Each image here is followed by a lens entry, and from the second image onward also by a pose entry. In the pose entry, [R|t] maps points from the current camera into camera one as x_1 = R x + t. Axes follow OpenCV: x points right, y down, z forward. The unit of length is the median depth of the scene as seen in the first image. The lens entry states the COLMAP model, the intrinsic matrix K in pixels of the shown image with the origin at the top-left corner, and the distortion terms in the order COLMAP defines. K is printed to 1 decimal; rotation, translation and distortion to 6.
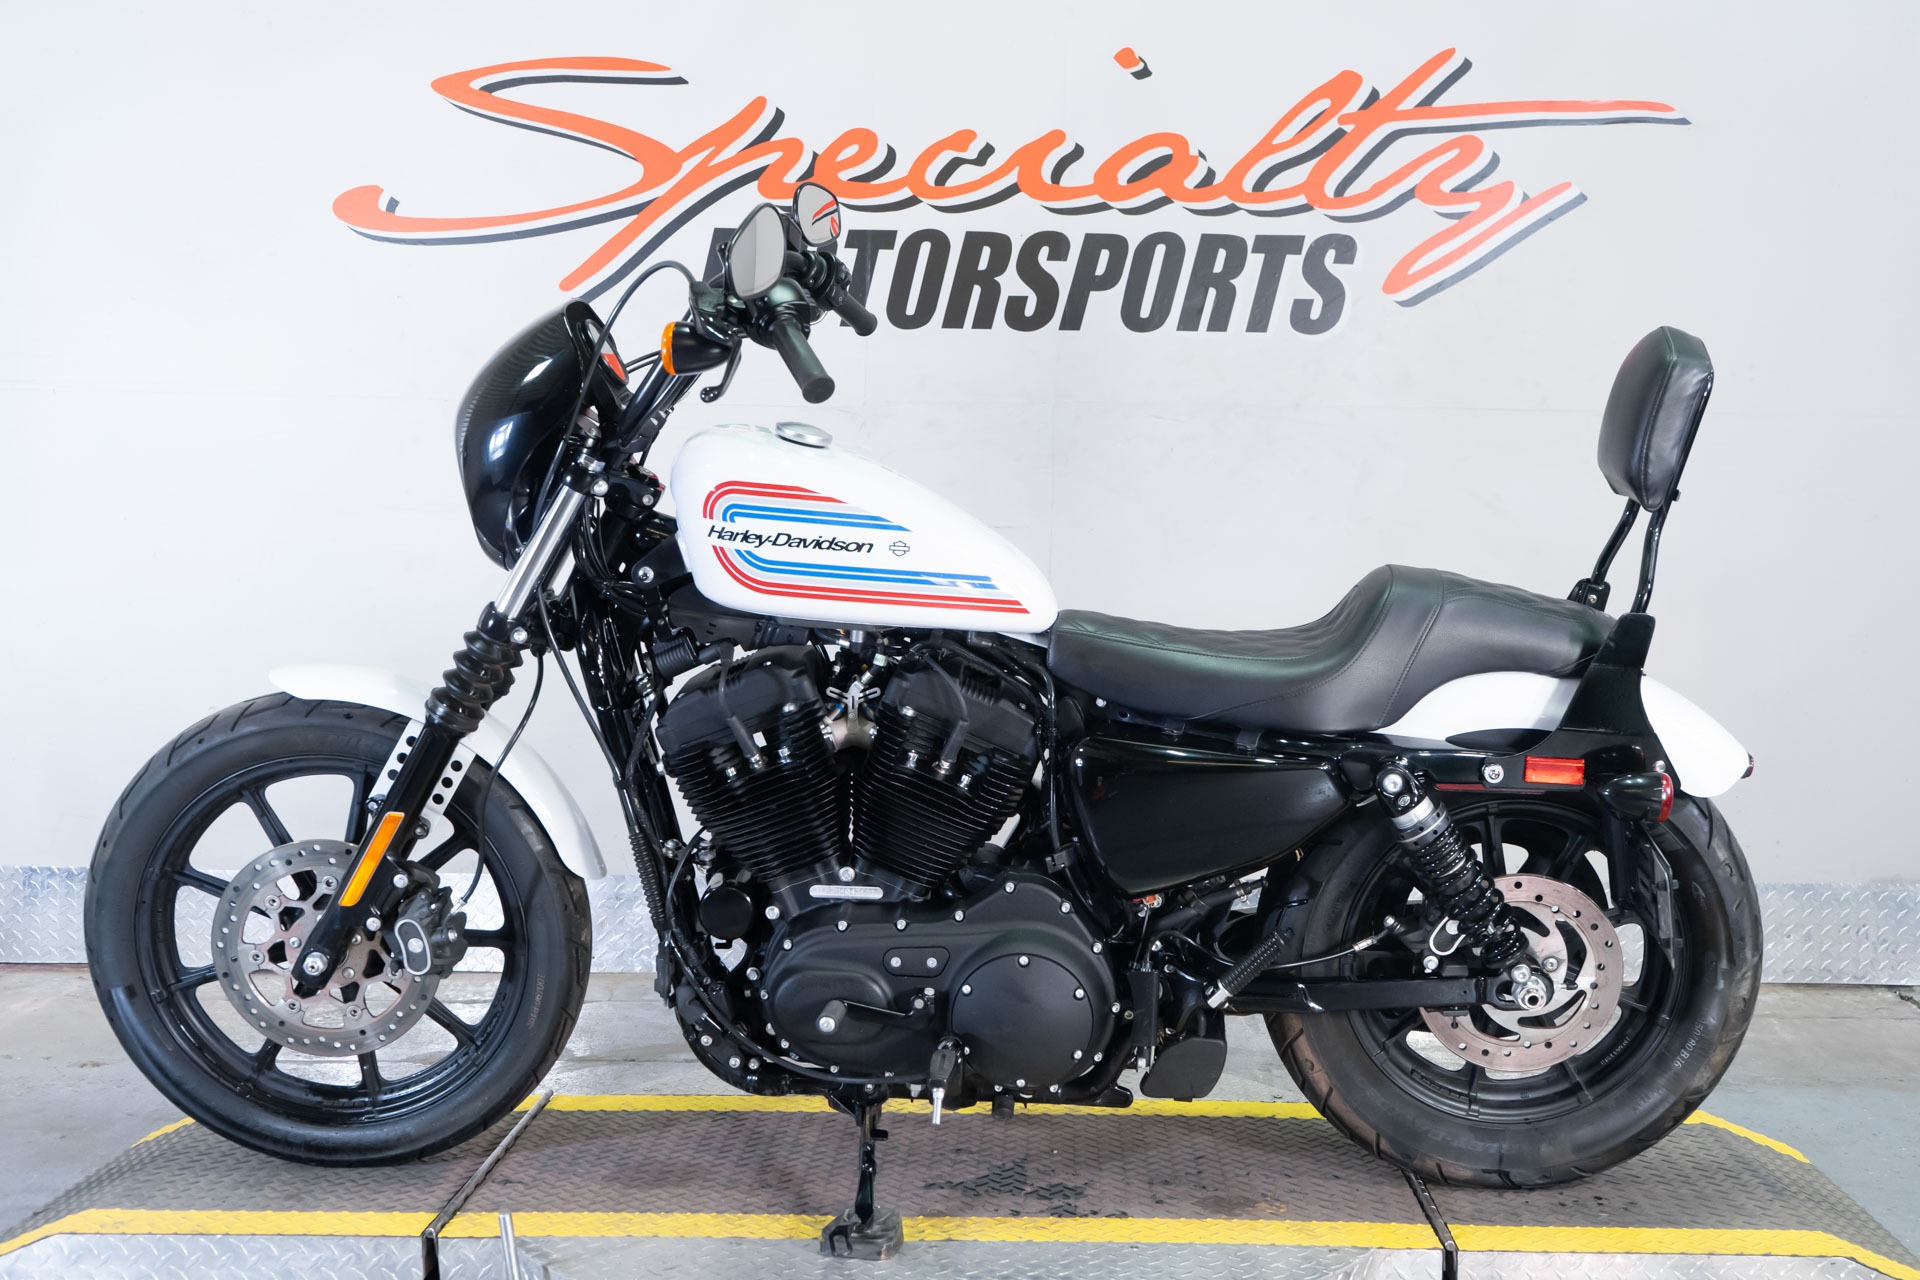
lens RADIAL K [[2171.4, 0, 961.6], [0, 2171.4, 637.8], [0, 0, 1]] dist [0.022829, 0.000000]
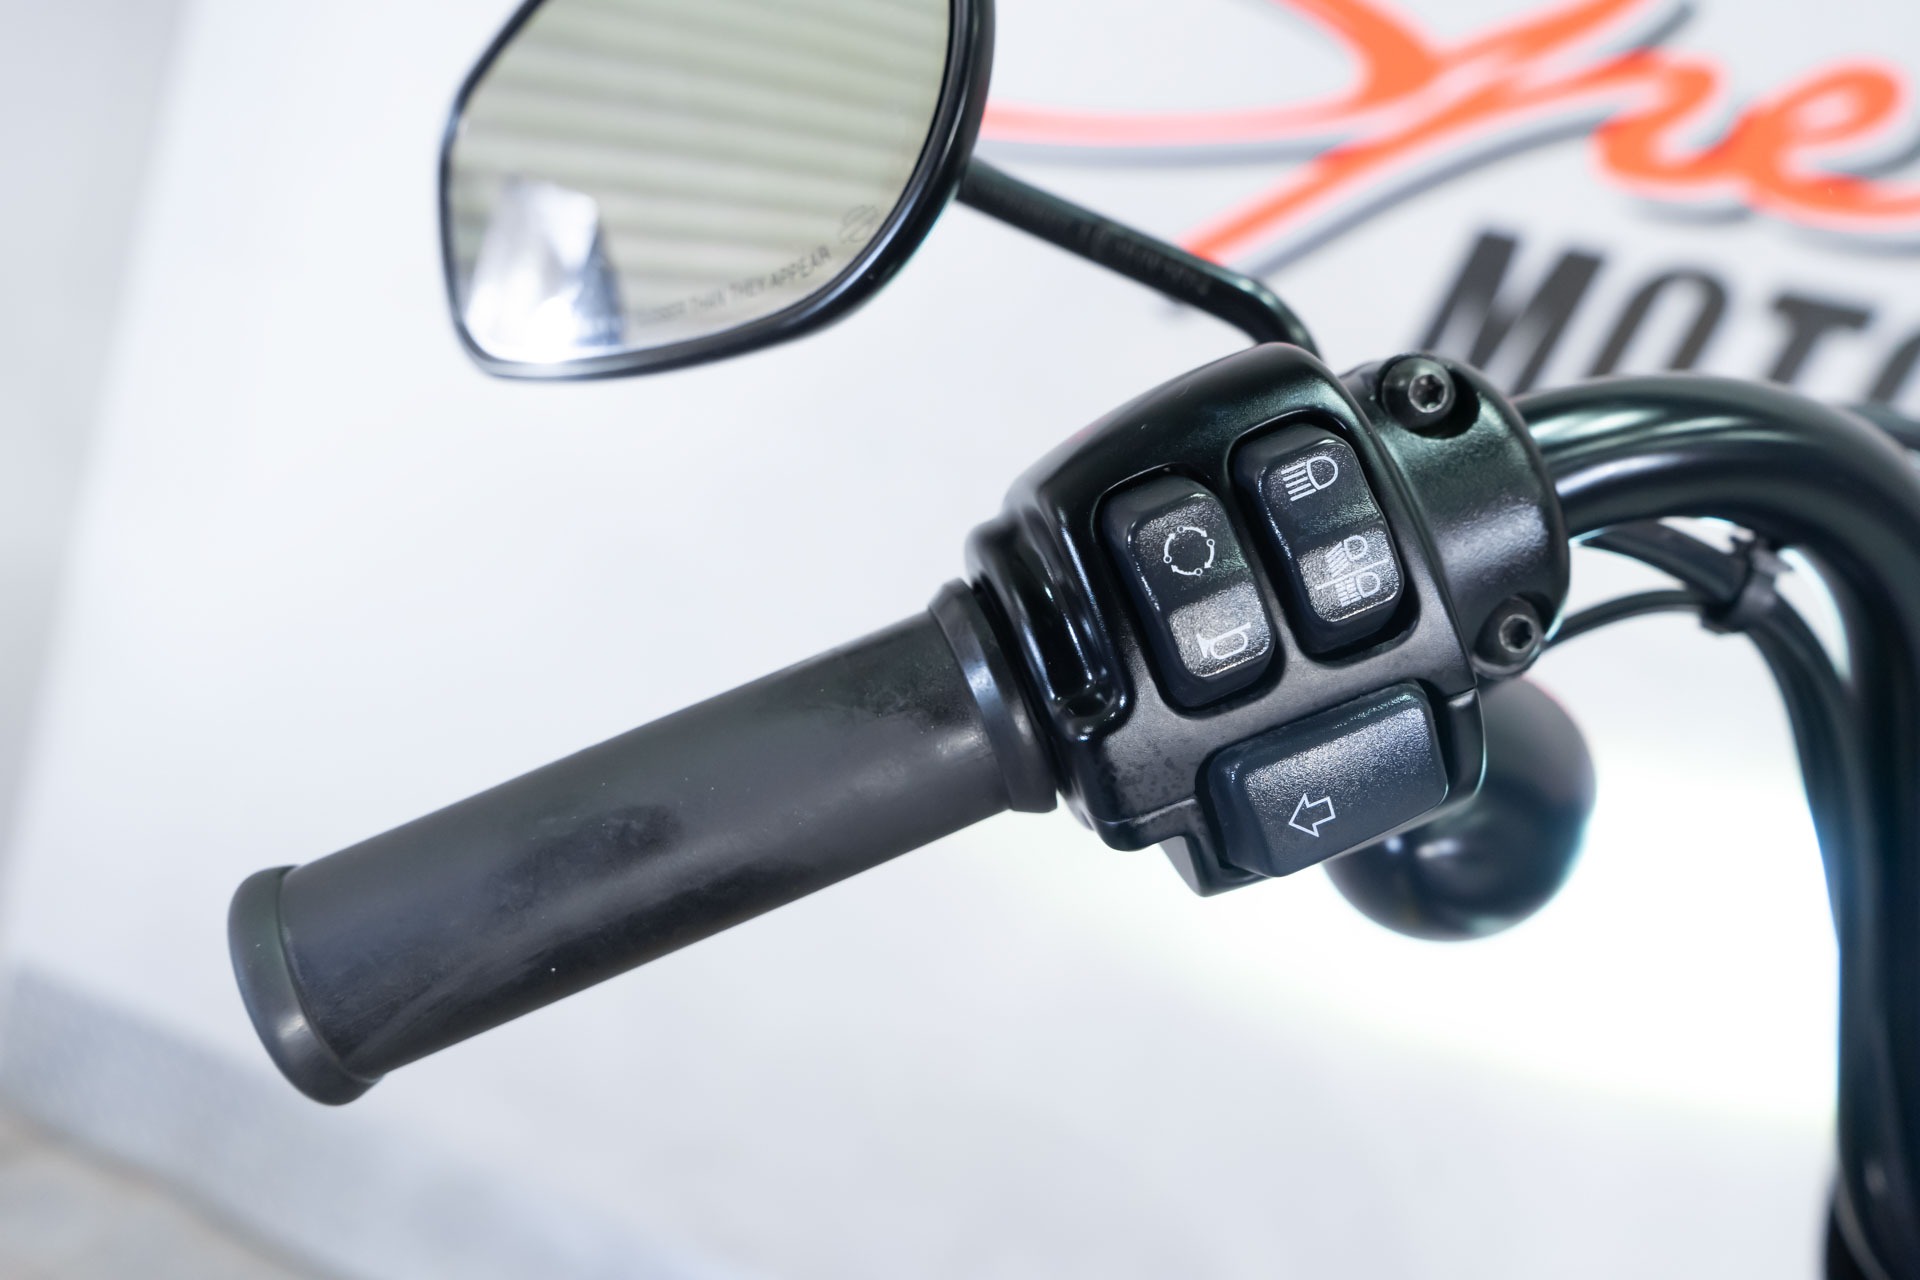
lens RADIAL K [[1550.3, 0, 971.5], [0, 1550.3, 634.3], [0, 0, 1]] dist [-0.003823, 0.005118]
pose [[0.932002, 0.263352, -0.249036, -0.108898], [-0.255674, 0.964689, 0.063299, -0.094967], [0.256912, 0.004677, 0.966423, 0.648136]]
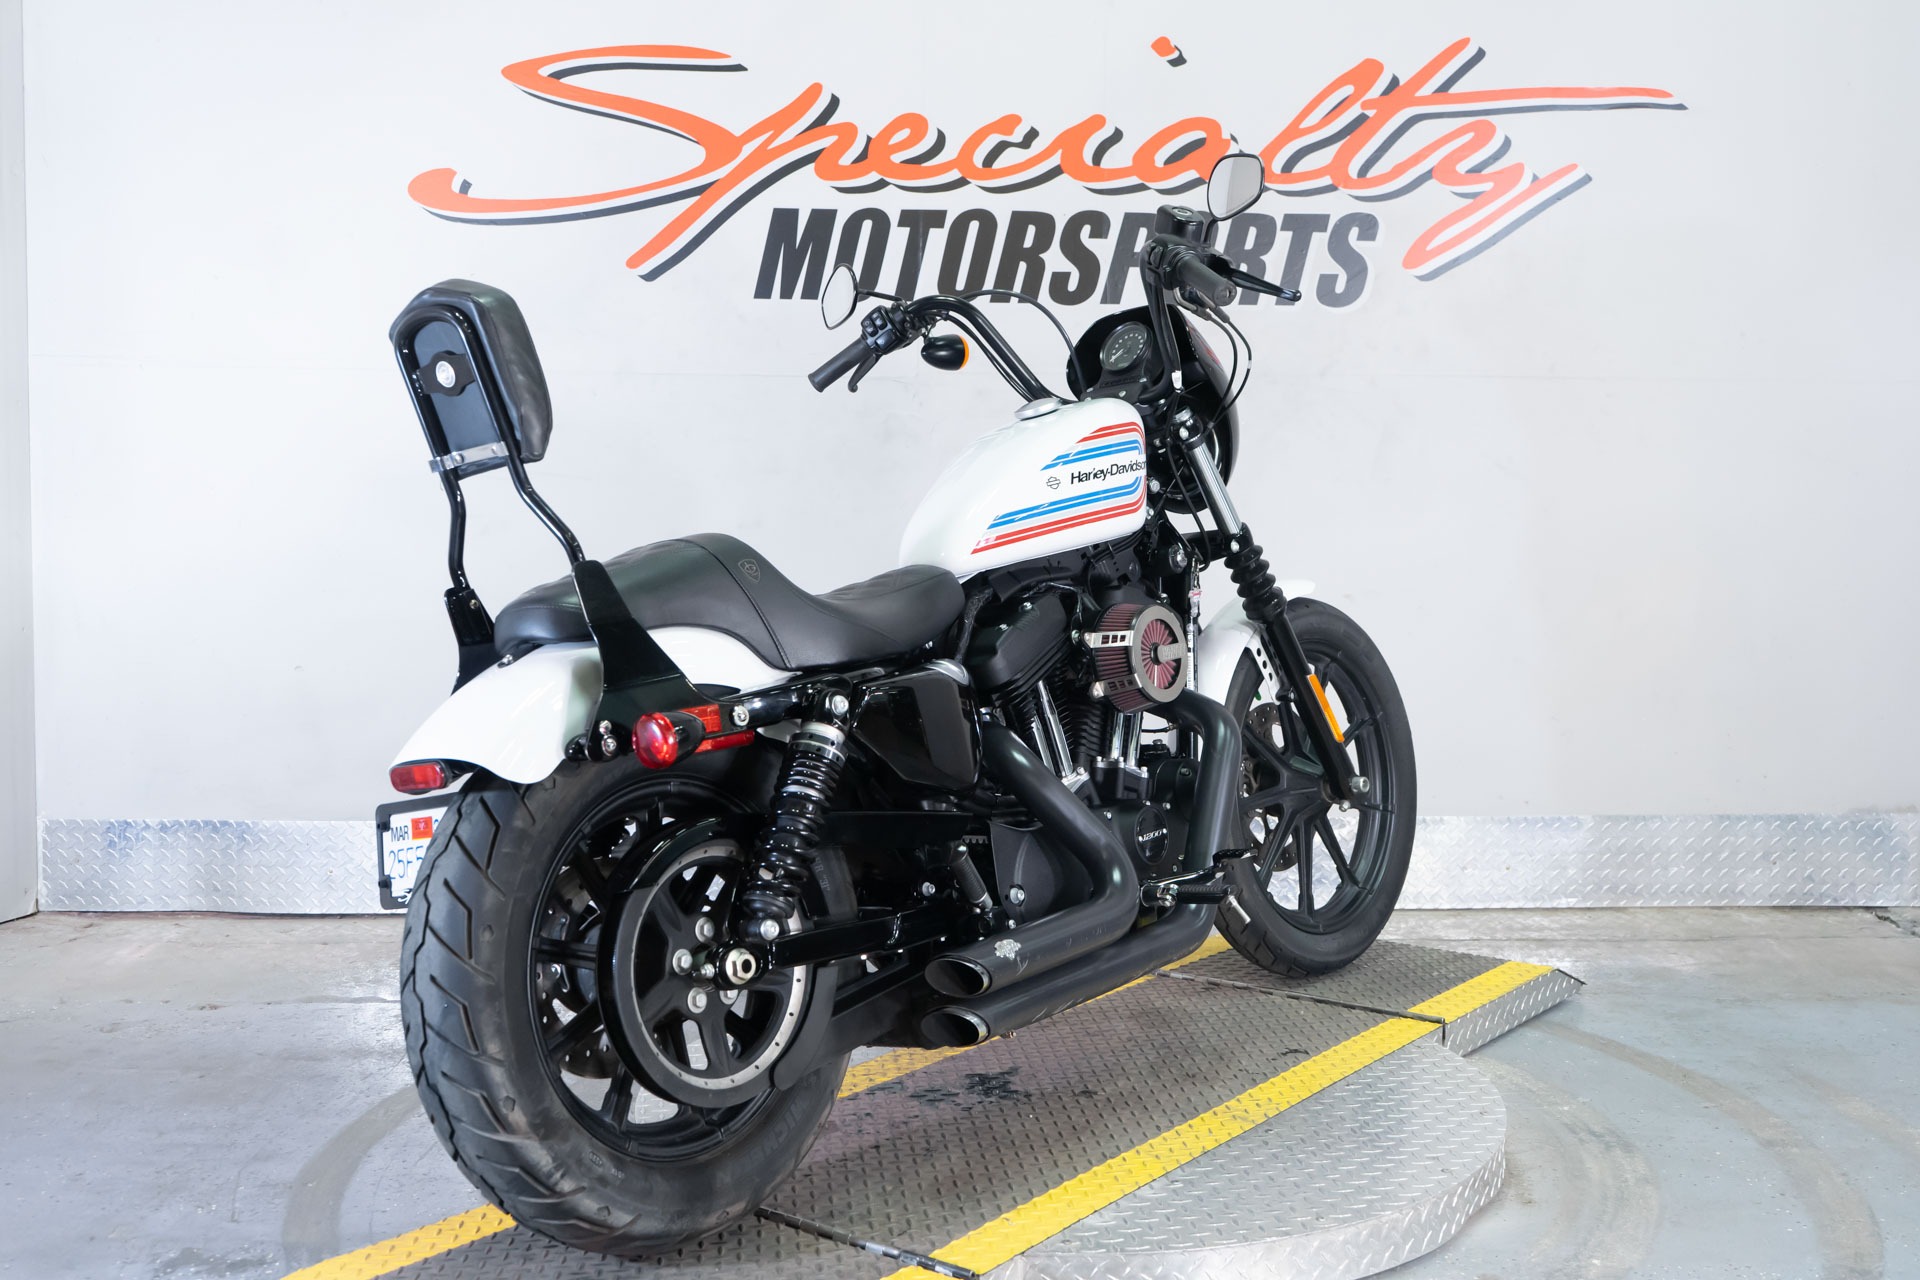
lens RADIAL K [[2019.1, 0, 964.4], [0, 2019.1, 636.2], [0, 0, 1]] dist [0.013660, 0.000000]
pose [[0.999245, -0.009773, 0.037602, -0.060537], [0.008945, 0.999715, 0.022122, -0.001671], [-0.037807, -0.021769, 0.999048, 0.012064]]
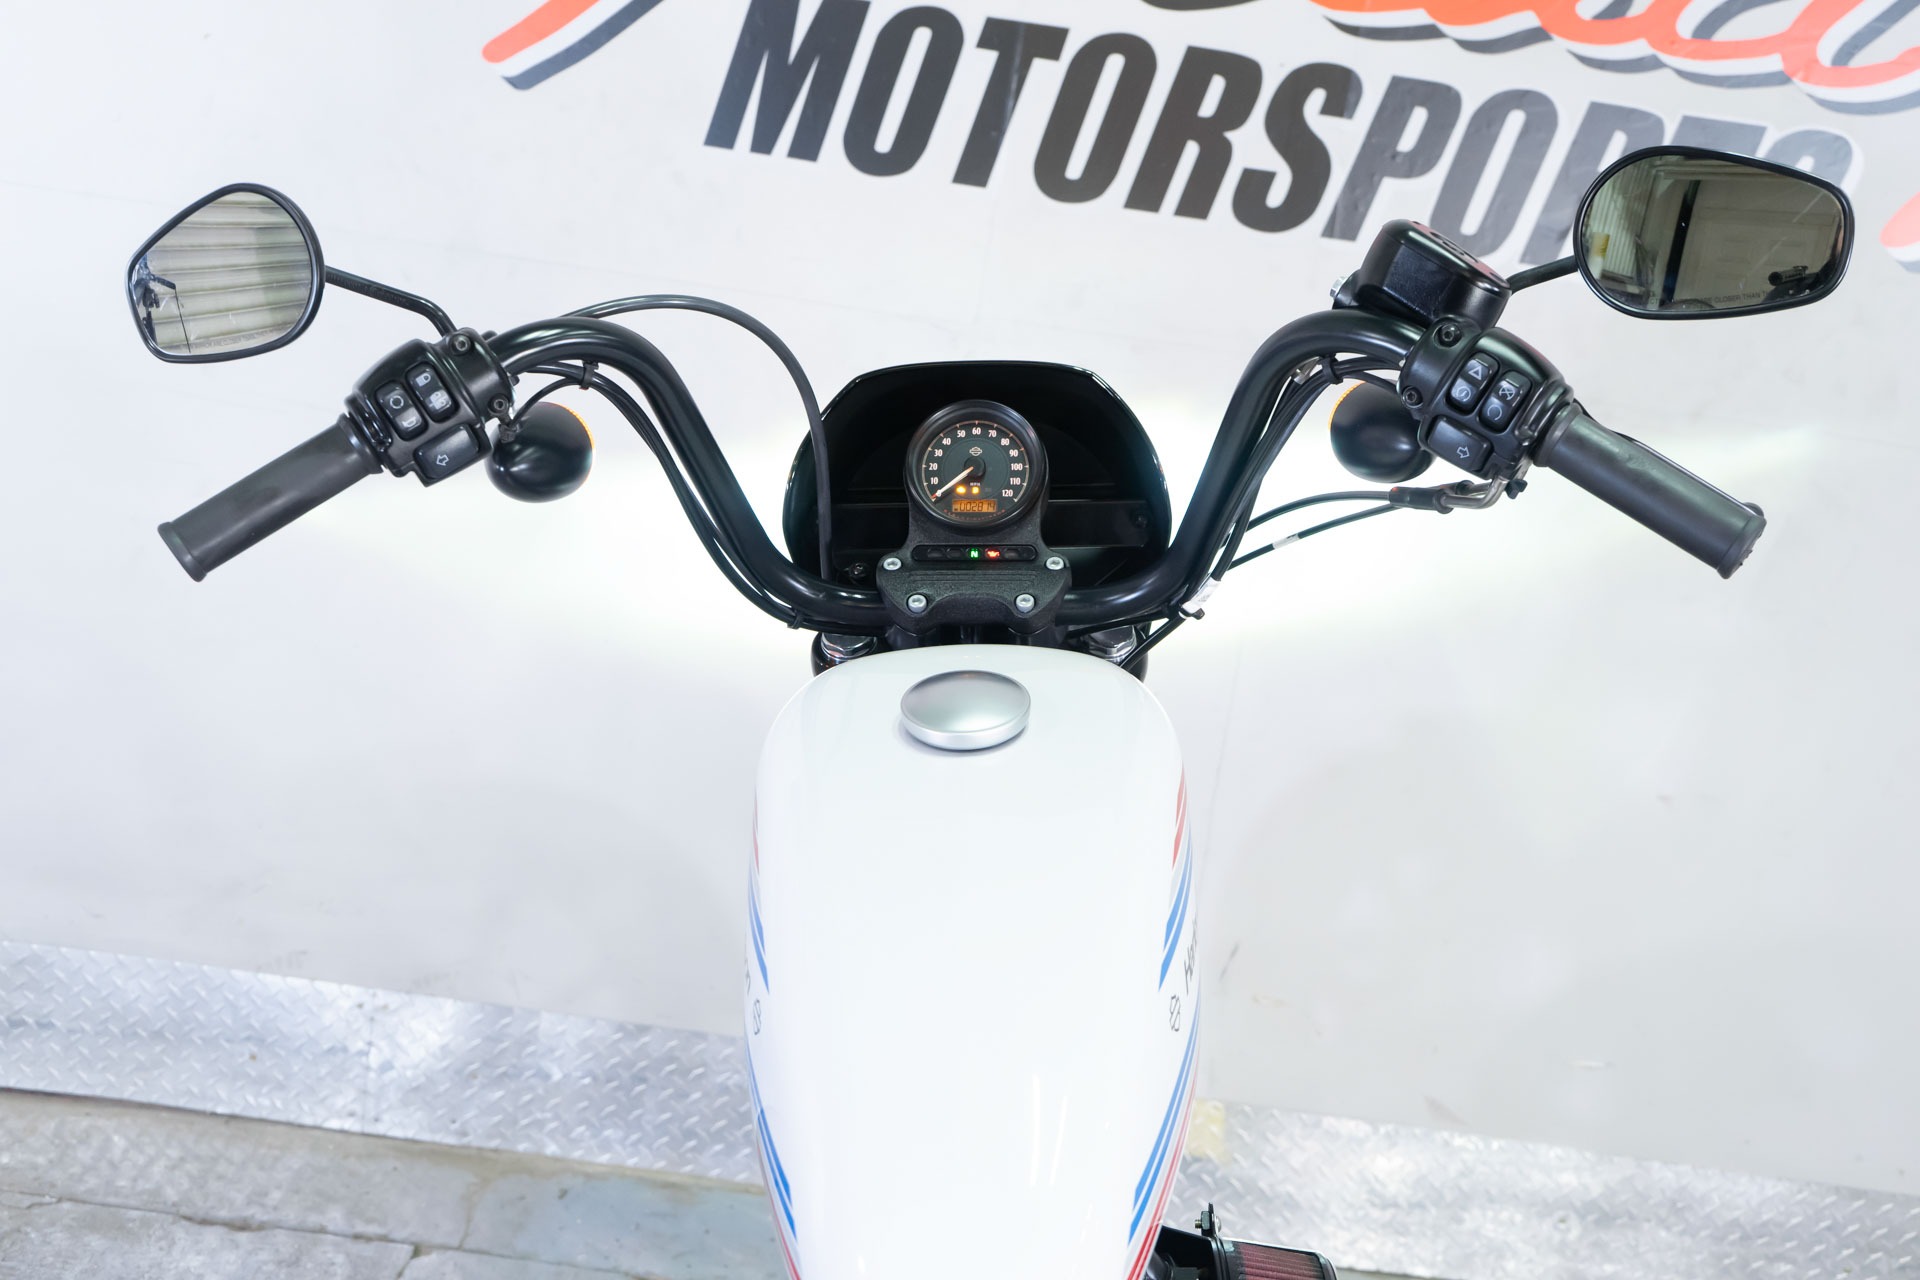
lens RADIAL K [[2019.1, 0, 978.7], [0, 2019.1, 620.0], [0, 0, 1]] dist [0.013660, 0.000000]
pose [[0.992681, 0.119184, 0.019475, -0.045620], [-0.120763, 0.978915, 0.164747, -0.119461], [0.000571, -0.165893, 0.986144, 0.444458]]
